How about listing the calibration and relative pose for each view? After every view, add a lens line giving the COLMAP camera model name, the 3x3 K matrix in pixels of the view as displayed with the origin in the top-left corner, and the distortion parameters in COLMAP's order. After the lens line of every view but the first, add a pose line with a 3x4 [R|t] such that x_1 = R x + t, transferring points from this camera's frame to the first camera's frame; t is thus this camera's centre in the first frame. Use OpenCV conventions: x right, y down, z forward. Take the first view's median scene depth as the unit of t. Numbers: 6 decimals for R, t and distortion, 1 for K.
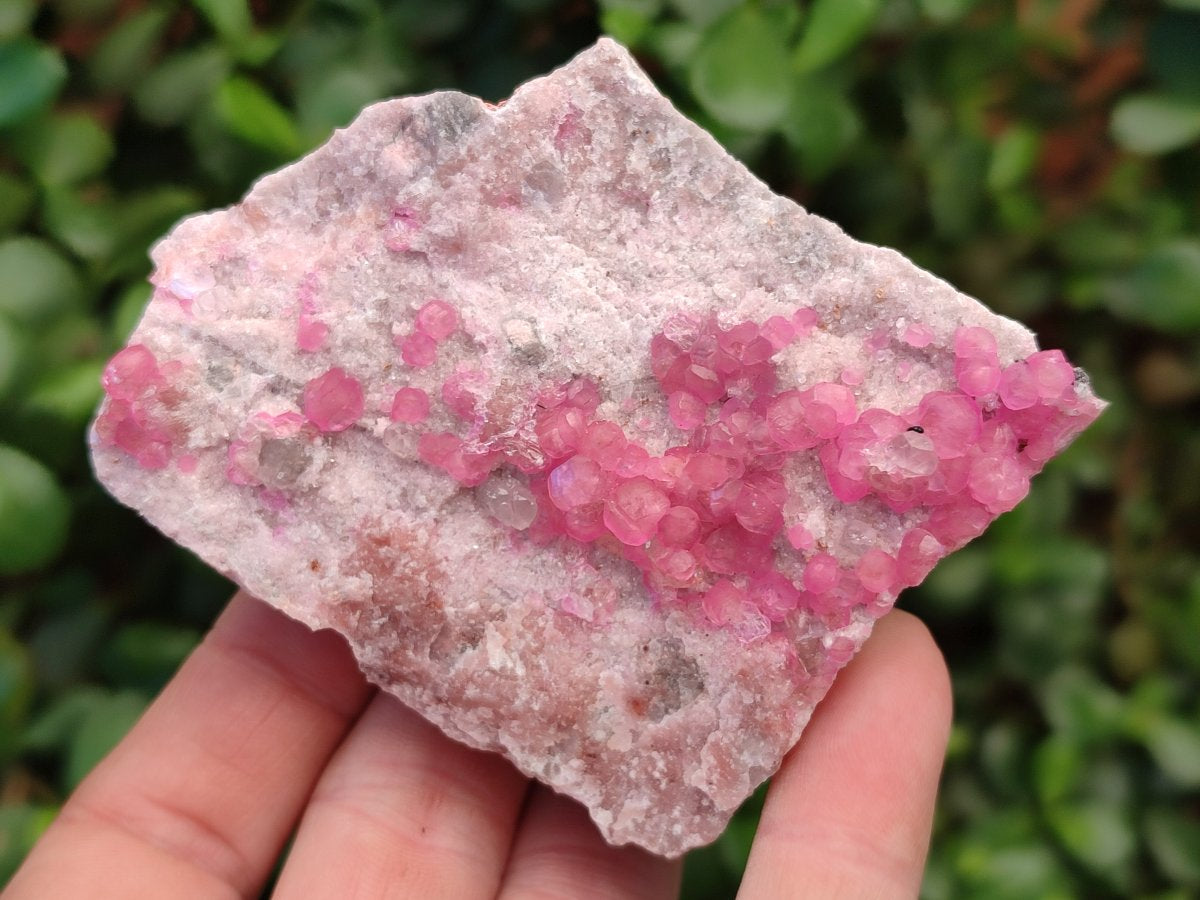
lens RADIAL K [[1822.1, 0, 600.0], [0, 1822.1, 450.0], [0, 0, 1]] dist [0.369741, -2.850874]
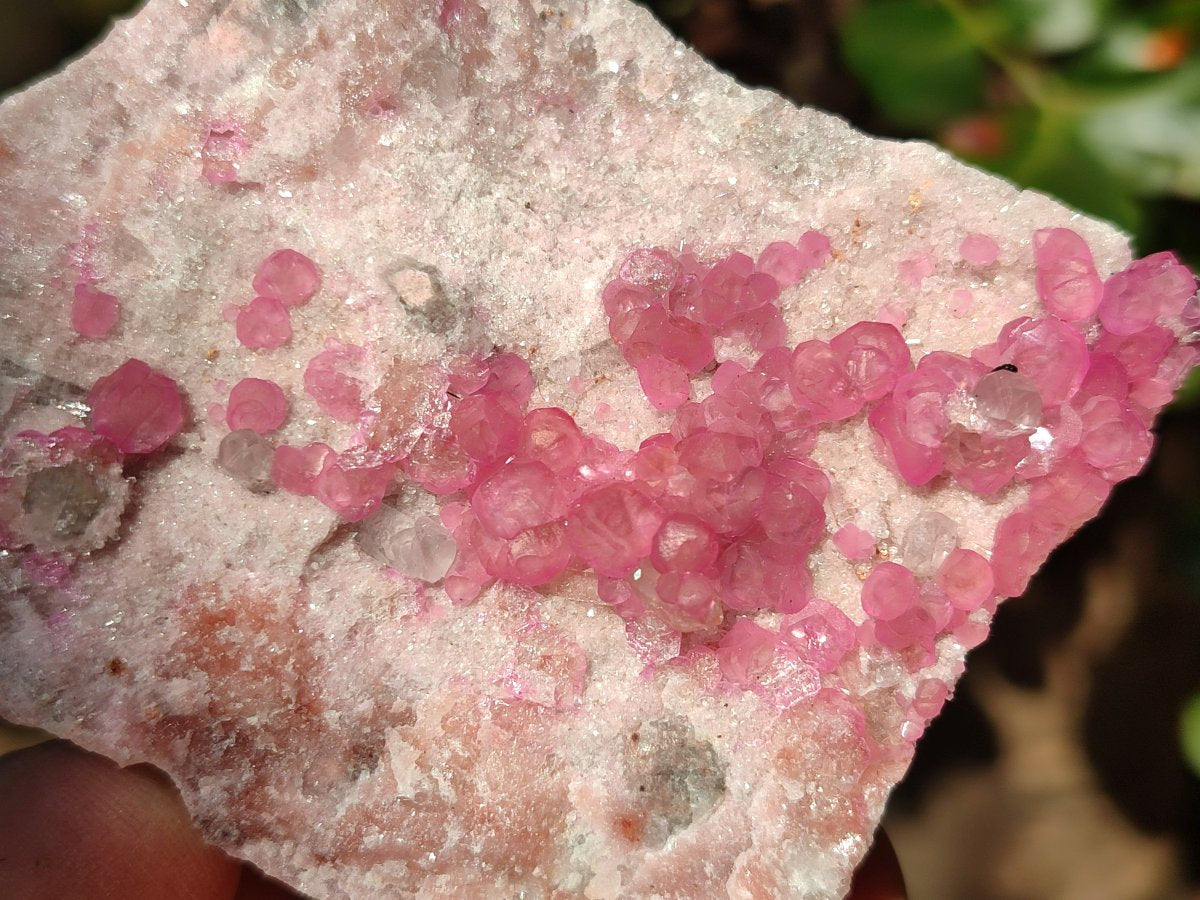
lens RADIAL K [[1822.1, 0, 600.0], [0, 1822.1, 450.0], [0, 0, 1]] dist [0.369741, -2.850874]
pose [[0.969998, -0.064729, 0.234337, -0.139265], [0.099577, 0.985121, -0.140072, 0.097075], [-0.221784, 0.159204, 0.962011, 0.330878]]
